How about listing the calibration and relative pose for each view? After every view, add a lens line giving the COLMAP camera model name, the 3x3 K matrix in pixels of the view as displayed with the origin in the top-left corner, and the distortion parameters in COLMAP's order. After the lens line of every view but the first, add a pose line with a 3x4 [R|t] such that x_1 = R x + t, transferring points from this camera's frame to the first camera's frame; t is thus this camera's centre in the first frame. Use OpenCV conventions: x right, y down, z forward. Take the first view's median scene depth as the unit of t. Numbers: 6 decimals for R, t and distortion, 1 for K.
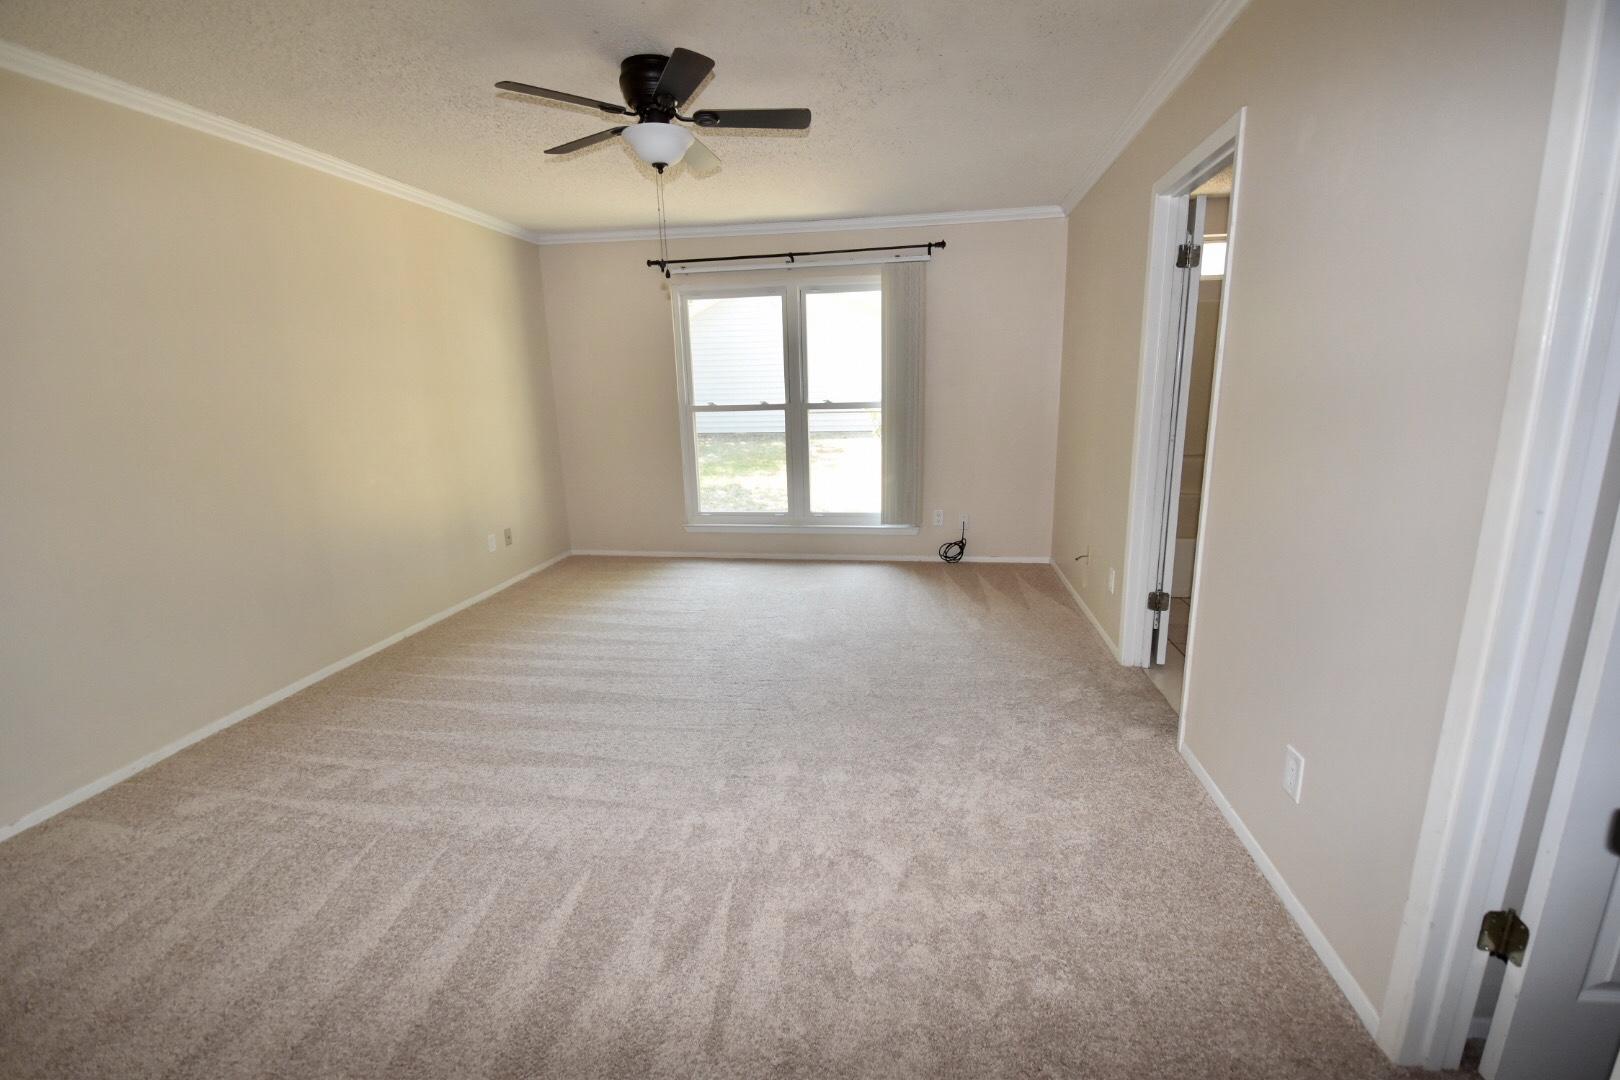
lens RADIAL K [[699.7, 0, 821.5], [0, 699.7, 553.8], [0, 0, 1]] dist [0.001384, -0.013512]
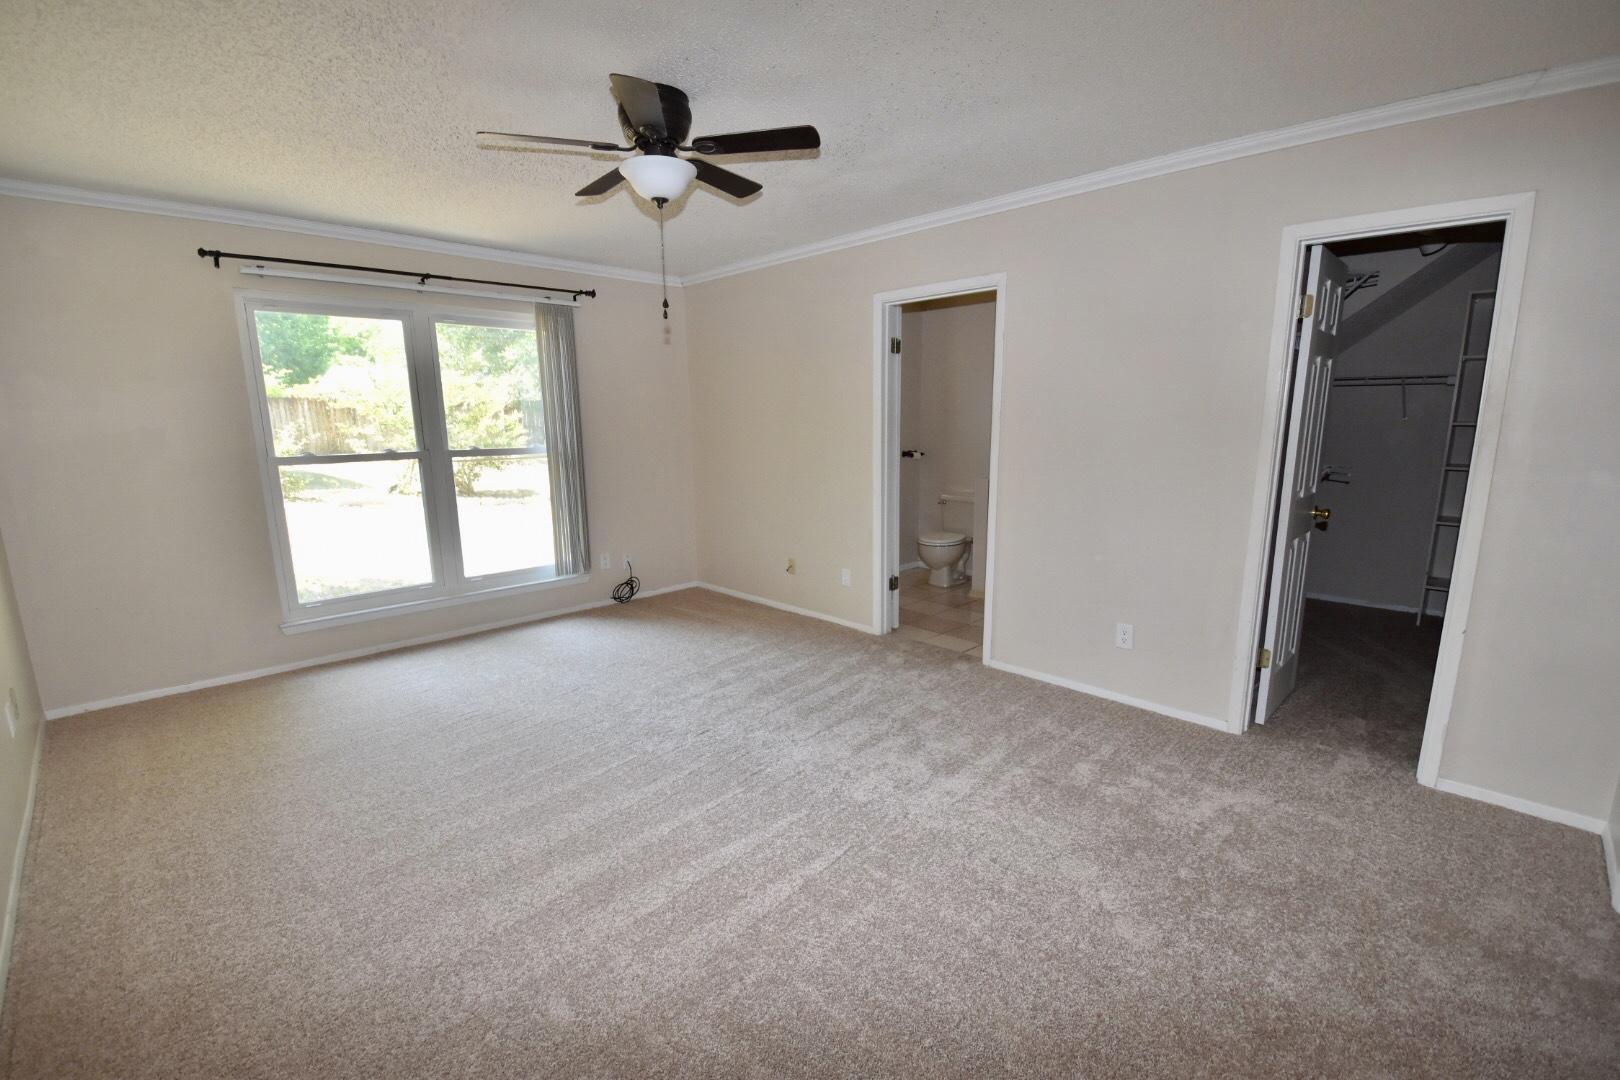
lens RADIAL K [[699.7, 0, 812.0], [0, 699.7, 546.2], [0, 0, 1]] dist [0.001384, -0.013512]
pose [[0.605887, -0.126472, 0.785434, -0.438615], [0.180326, 0.983419, 0.019247, -0.038913], [-0.774844, 0.129972, 0.618647, 0.156100]]
